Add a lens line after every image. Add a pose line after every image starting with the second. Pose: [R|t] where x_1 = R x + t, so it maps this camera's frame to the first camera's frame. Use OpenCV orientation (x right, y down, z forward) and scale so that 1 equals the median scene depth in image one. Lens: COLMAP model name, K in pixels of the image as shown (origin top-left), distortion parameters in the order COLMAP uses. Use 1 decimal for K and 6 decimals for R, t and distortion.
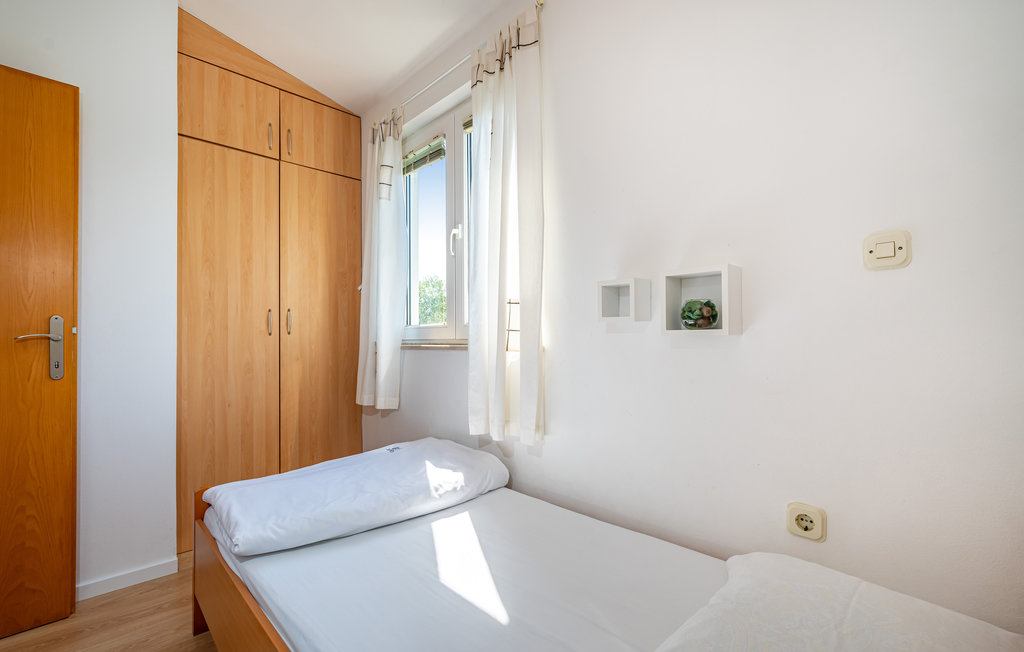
lens RADIAL K [[436.5, 0, 505.0], [0, 436.5, 326.7], [0, 0, 1]] dist [-0.009080, 0.000051]
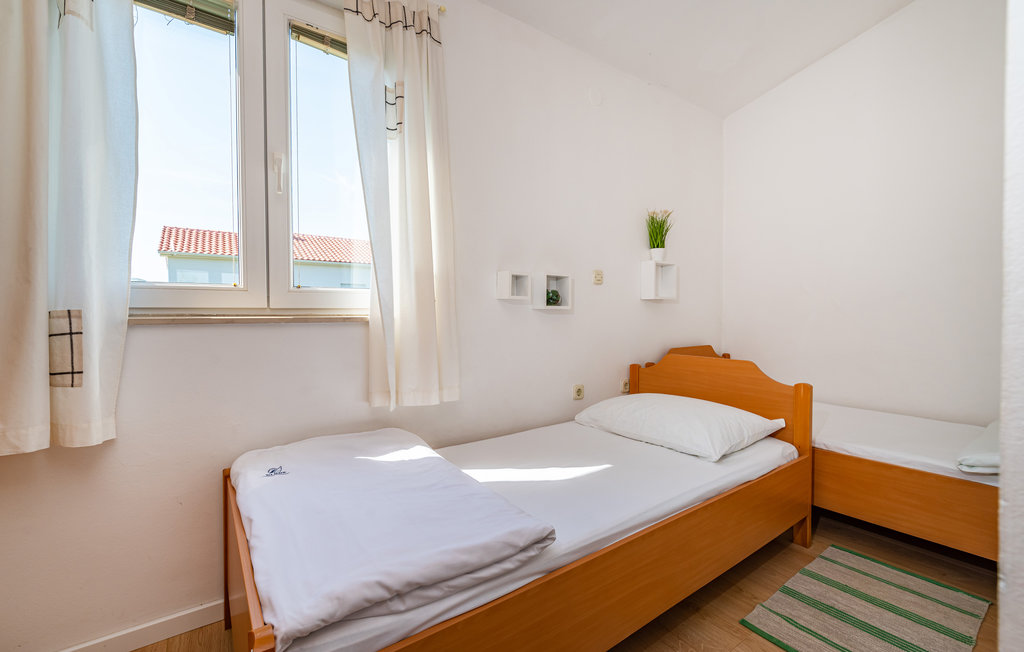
lens RADIAL K [[436.5, 0, 505.0], [0, 436.5, 326.7], [0, 0, 1]] dist [-0.009080, 0.000051]
pose [[0.137310, -0.004468, 0.990518, -1.266681], [-0.014958, 0.999866, 0.006584, 0.077358], [-0.990415, -0.015720, 0.137225, 0.837728]]
